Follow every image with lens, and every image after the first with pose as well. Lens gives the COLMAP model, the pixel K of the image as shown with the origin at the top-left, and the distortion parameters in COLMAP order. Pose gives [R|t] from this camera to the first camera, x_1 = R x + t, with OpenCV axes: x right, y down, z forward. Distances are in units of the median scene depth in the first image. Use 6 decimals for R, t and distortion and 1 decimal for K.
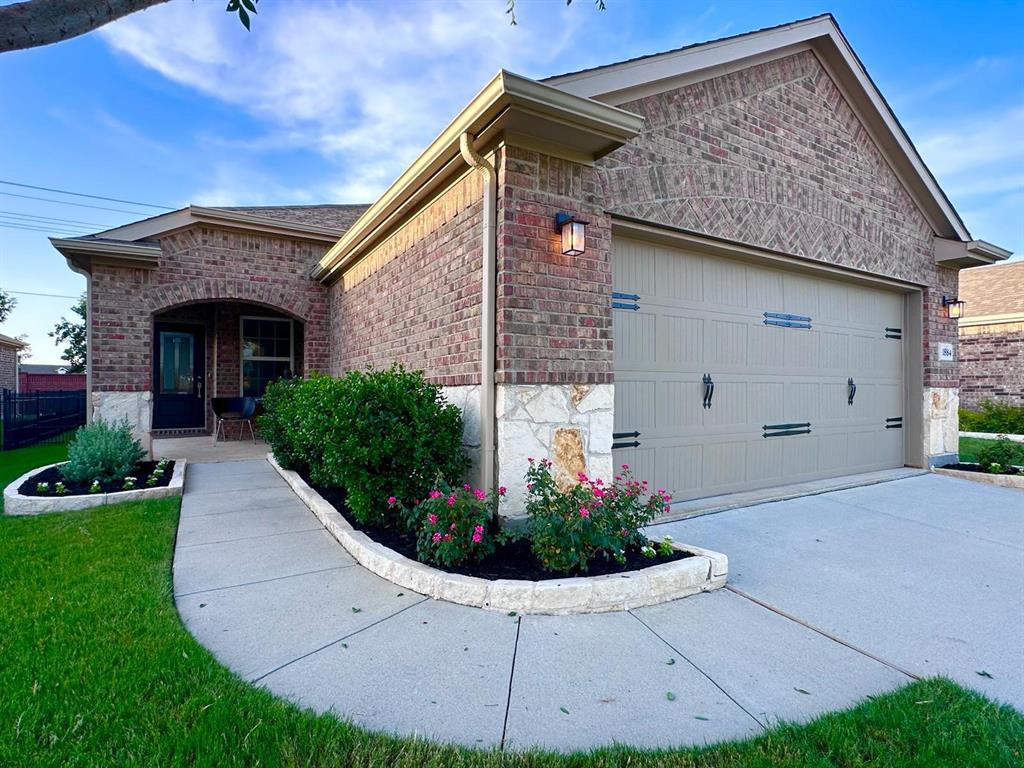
lens RADIAL K [[519.3, 0, 513.3], [0, 519.3, 387.9], [0, 0, 1]] dist [-0.004417, 0.002411]
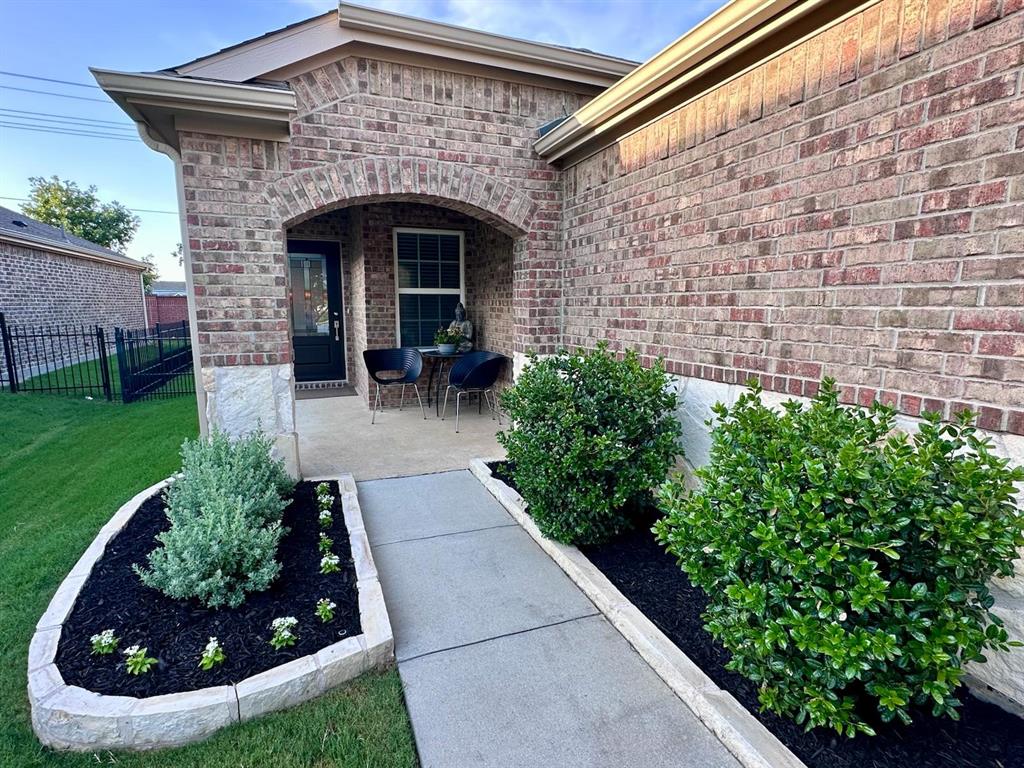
lens RADIAL K [[519.3, 0, 510.9], [0, 519.3, 384.8], [0, 0, 1]] dist [-0.004417, 0.002411]
pose [[0.984373, 0.029828, -0.173551, -0.339330], [-0.001878, 0.987272, 0.159029, -0.060346], [0.176086, -0.156218, 0.971900, 0.452515]]
